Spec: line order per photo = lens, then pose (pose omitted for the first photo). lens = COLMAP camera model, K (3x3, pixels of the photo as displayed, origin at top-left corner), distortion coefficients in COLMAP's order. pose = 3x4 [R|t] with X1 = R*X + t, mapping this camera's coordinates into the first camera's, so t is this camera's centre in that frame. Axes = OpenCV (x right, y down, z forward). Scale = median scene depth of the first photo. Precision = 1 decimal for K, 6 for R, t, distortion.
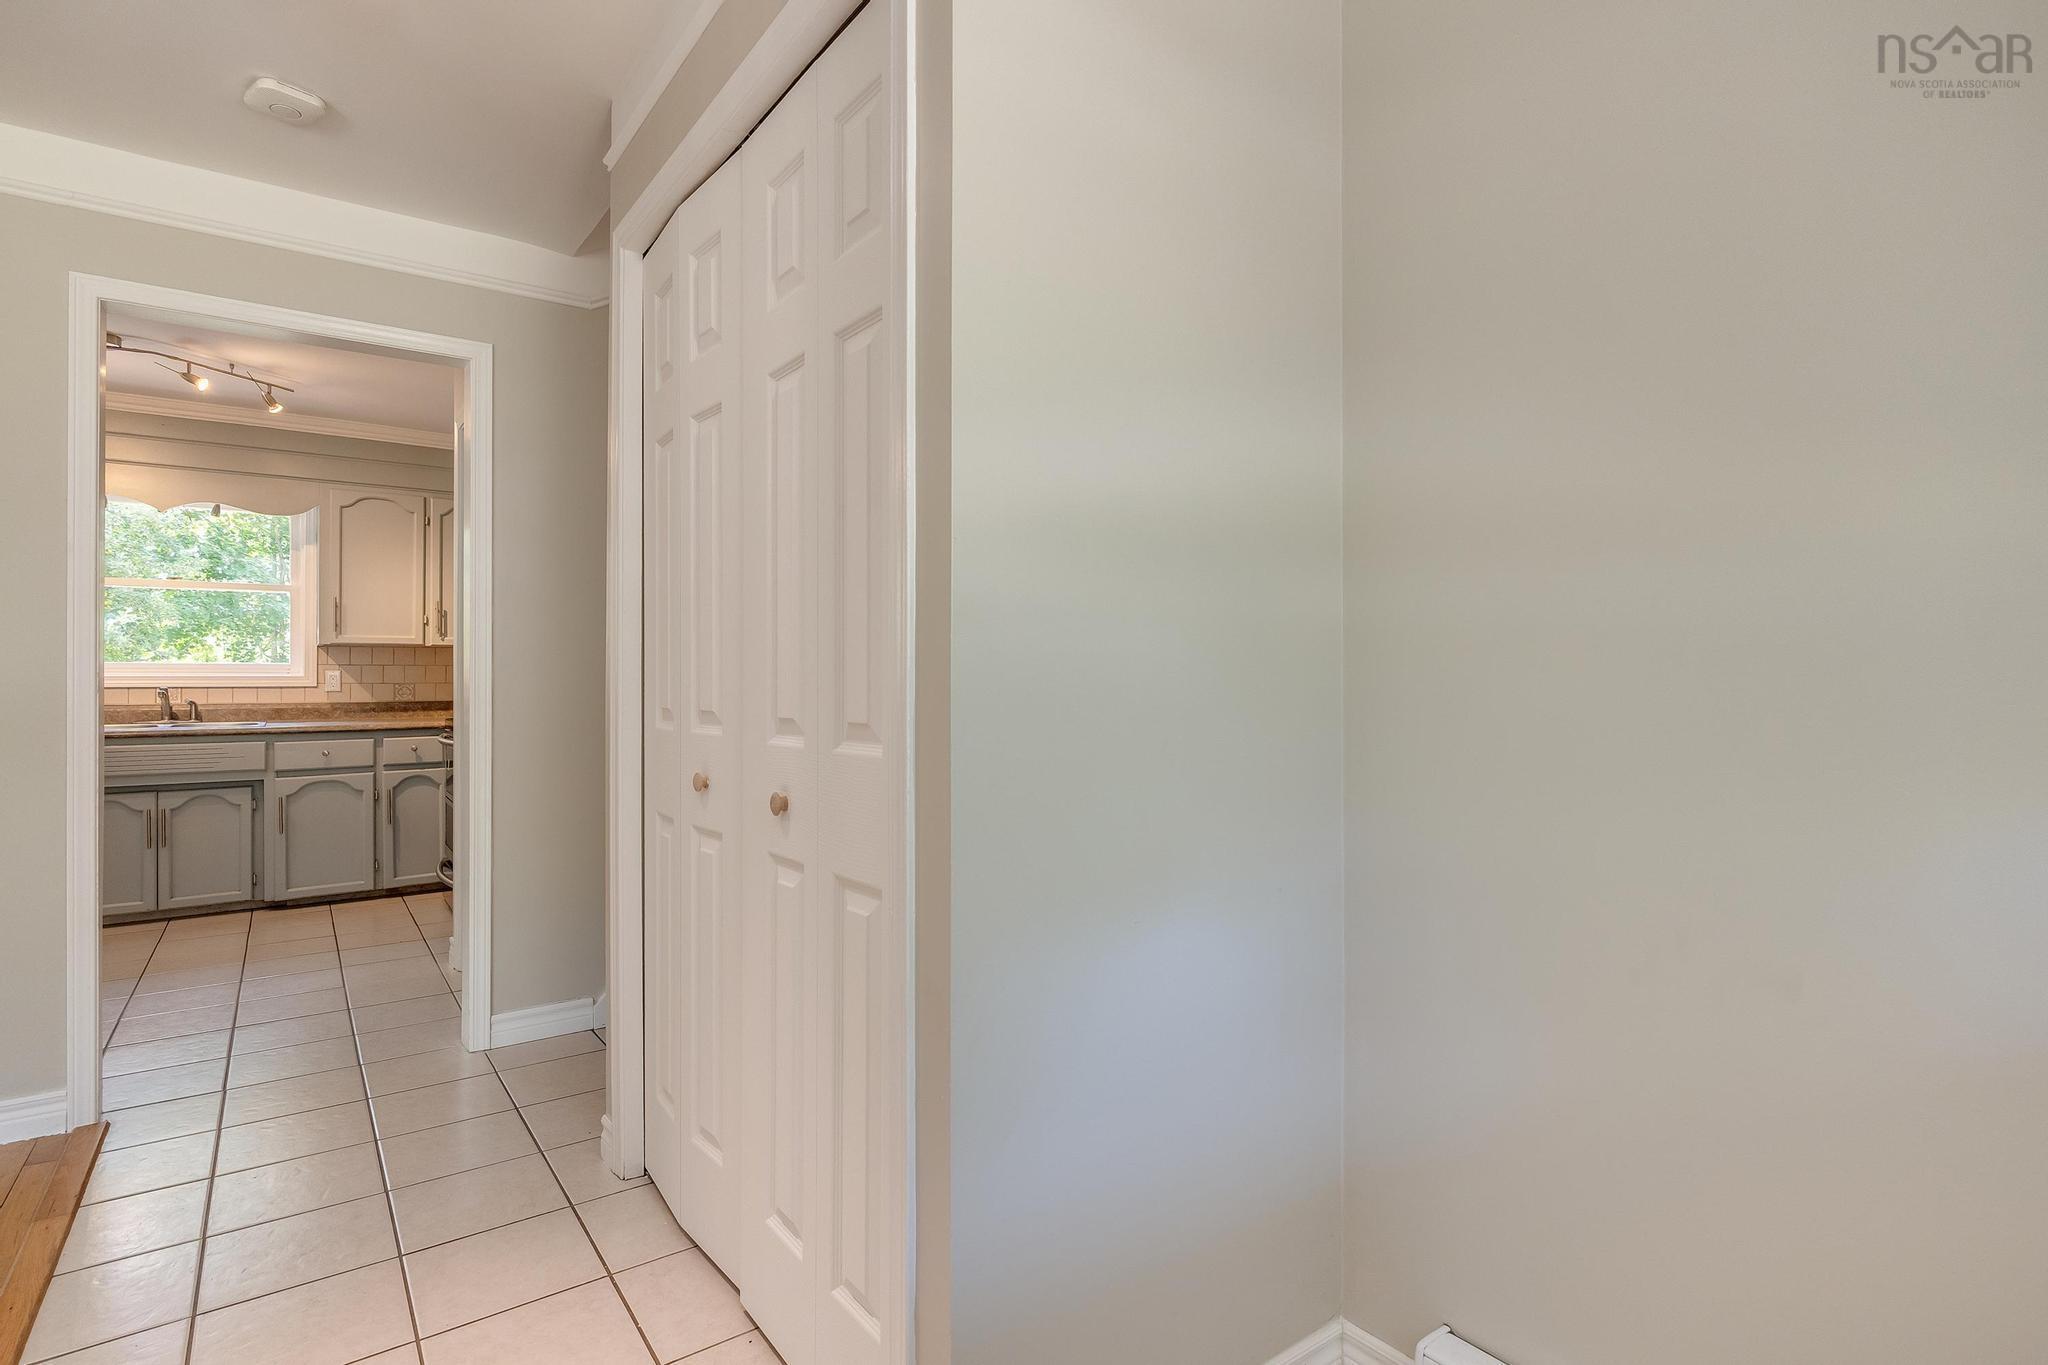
lens RADIAL K [[1012.3, 0, 1025.3], [0, 1012.3, 670.8], [0, 0, 1]] dist [-0.001948, 0.001924]
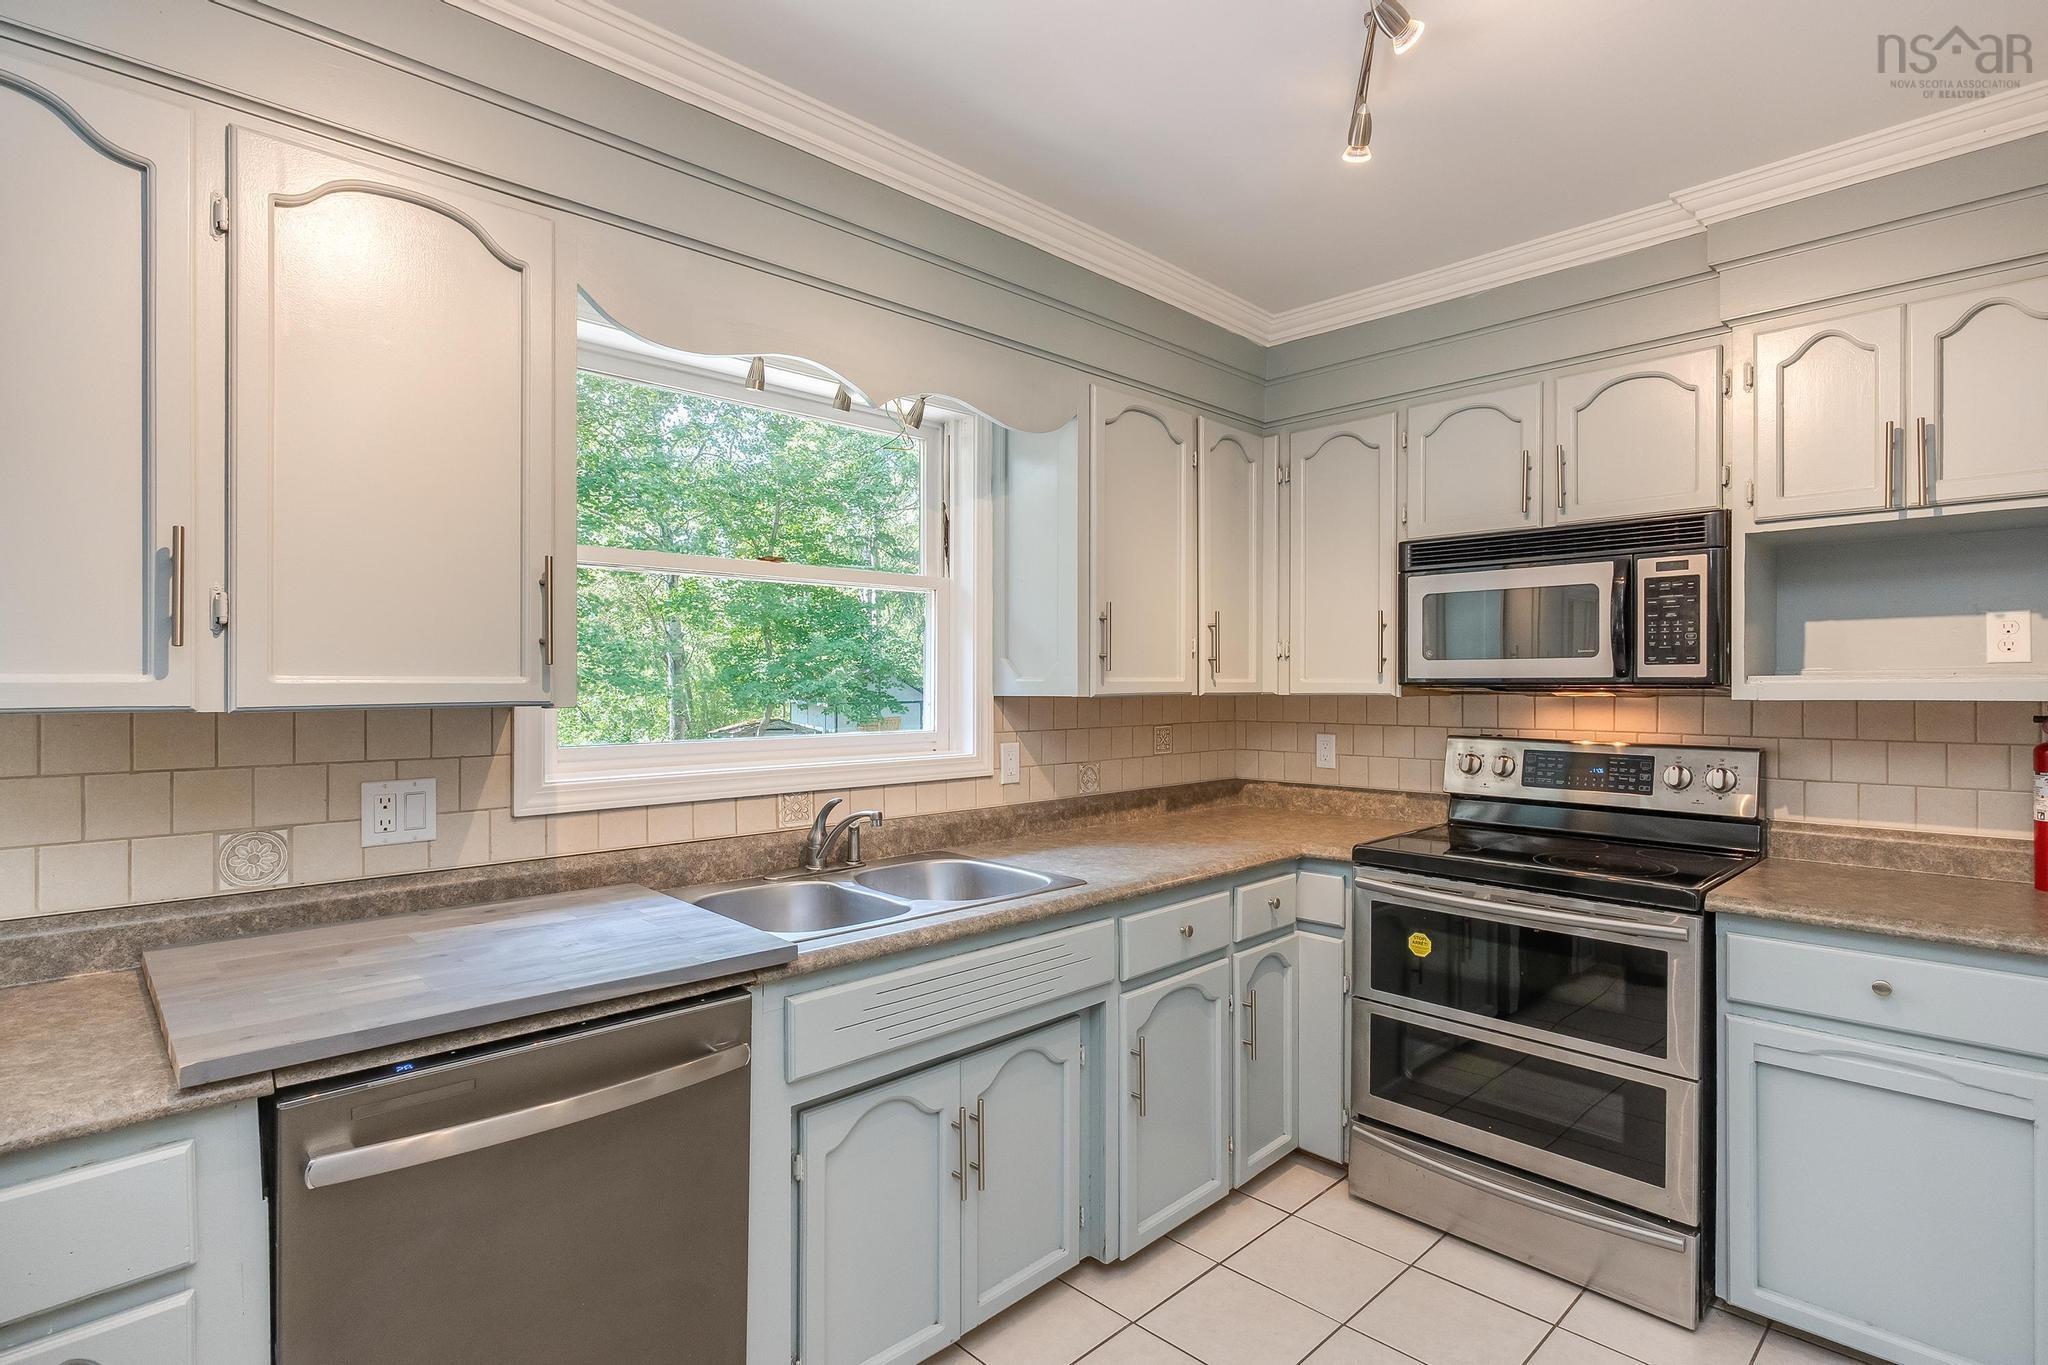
lens RADIAL K [[1012.3, 0, 1023.0], [0, 1012.3, 680.0], [0, 0, 1]] dist [-0.001948, 0.001924]
pose [[0.990781, 0.001927, 0.135462, -0.786612], [-0.002470, 0.999990, 0.003837, -0.036594], [-0.135453, -0.004137, 0.990775, 0.509162]]
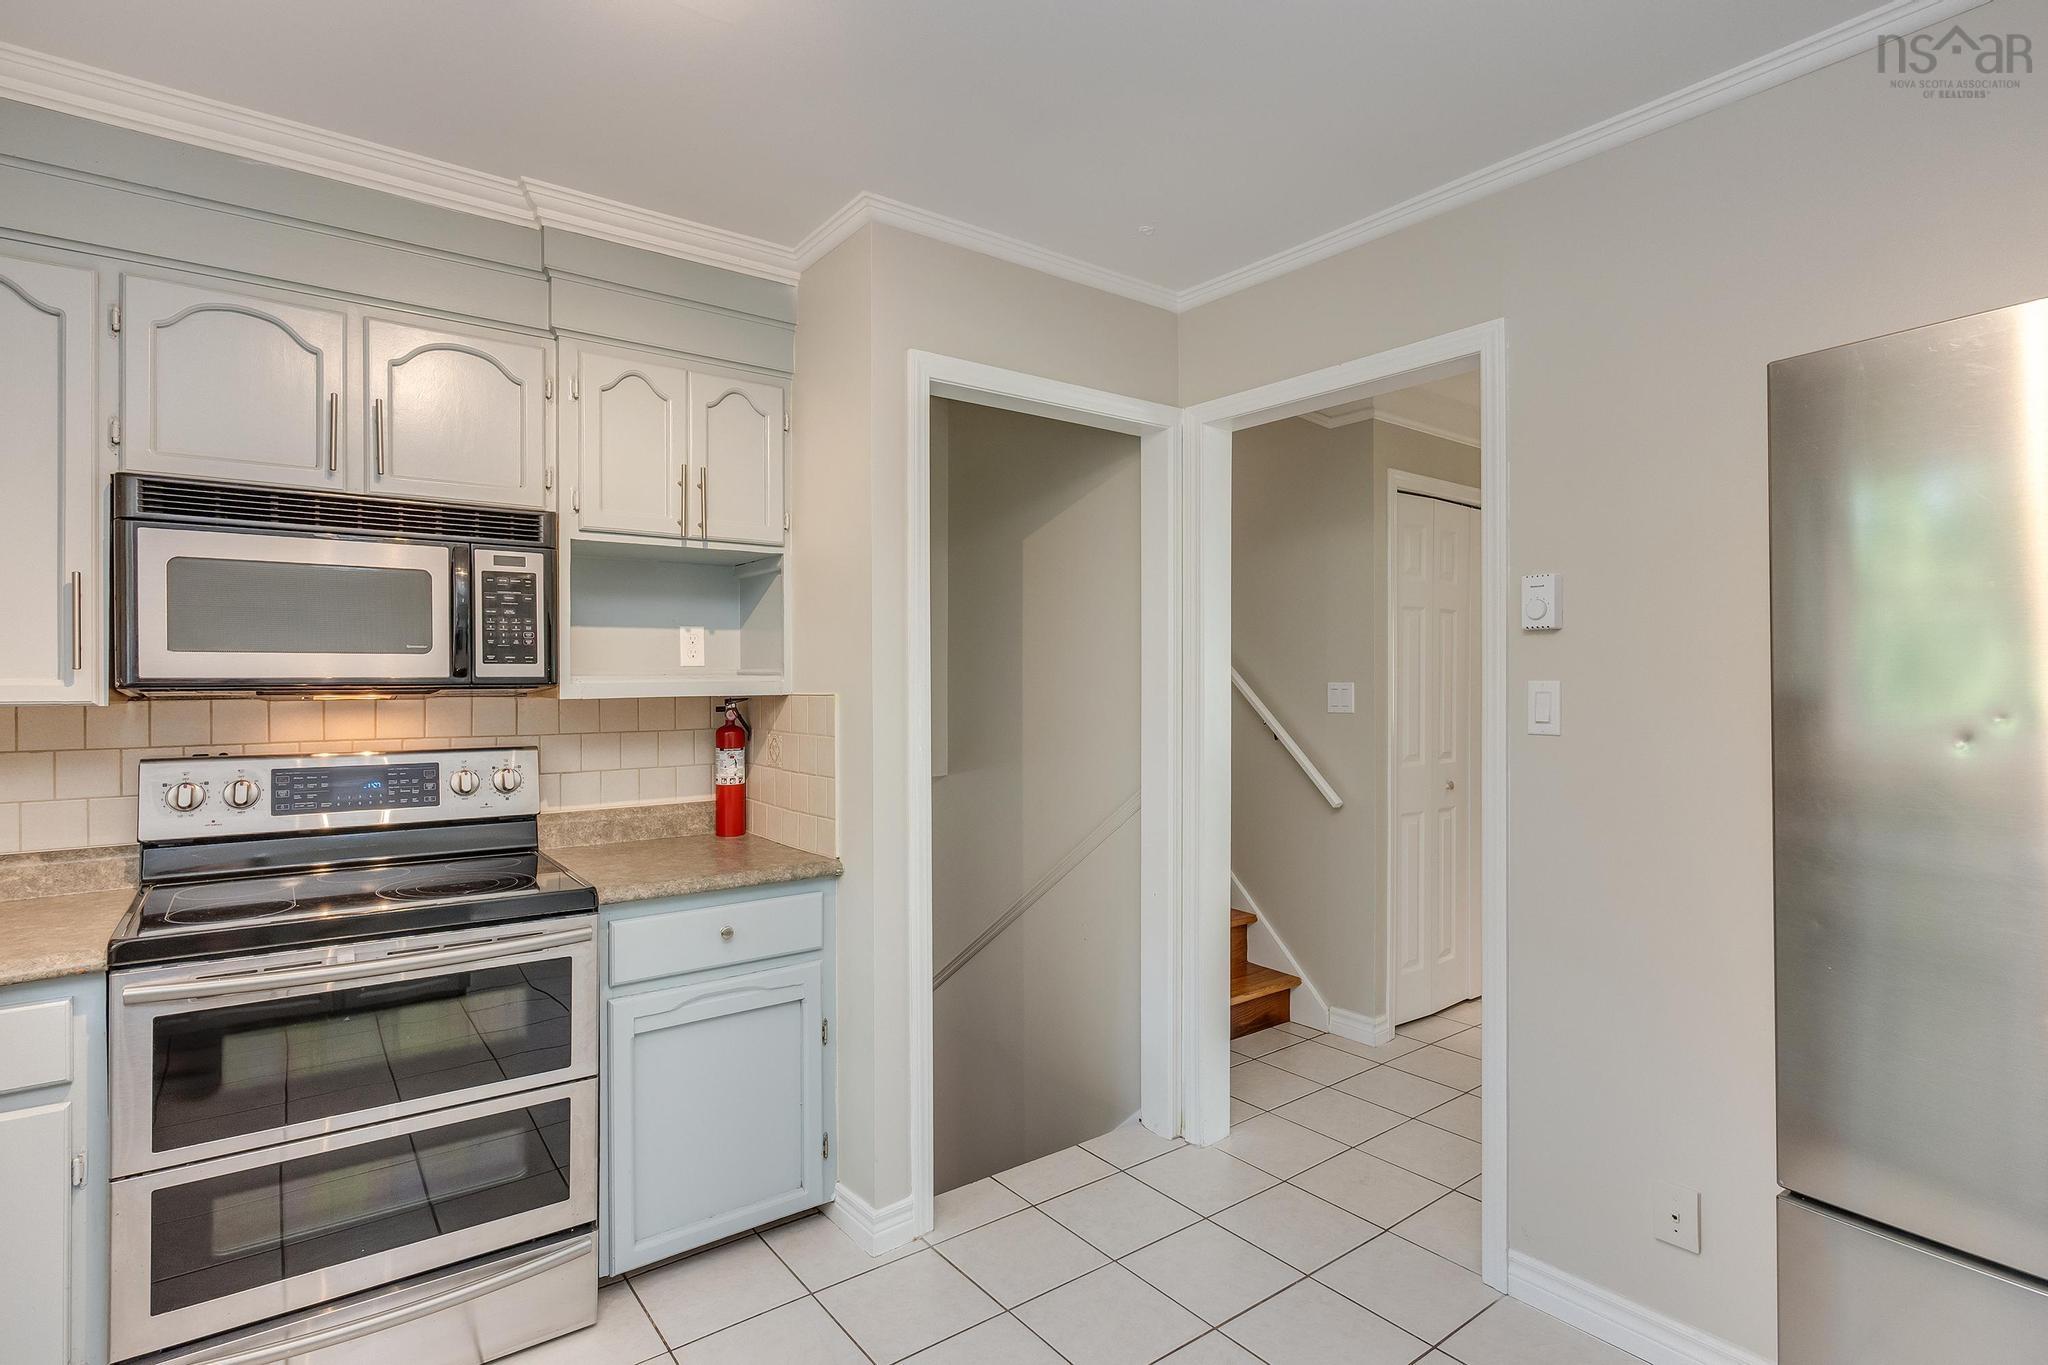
lens RADIAL K [[1012.3, 0, 1026.5], [0, 1012.3, 682.7], [0, 0, 1]] dist [-0.001948, 0.001924]
pose [[-0.008493, -0.000400, 0.999964, -0.875260], [-0.002848, 0.999996, 0.000376, -0.035227], [-0.999960, -0.002845, -0.008494, 0.700333]]
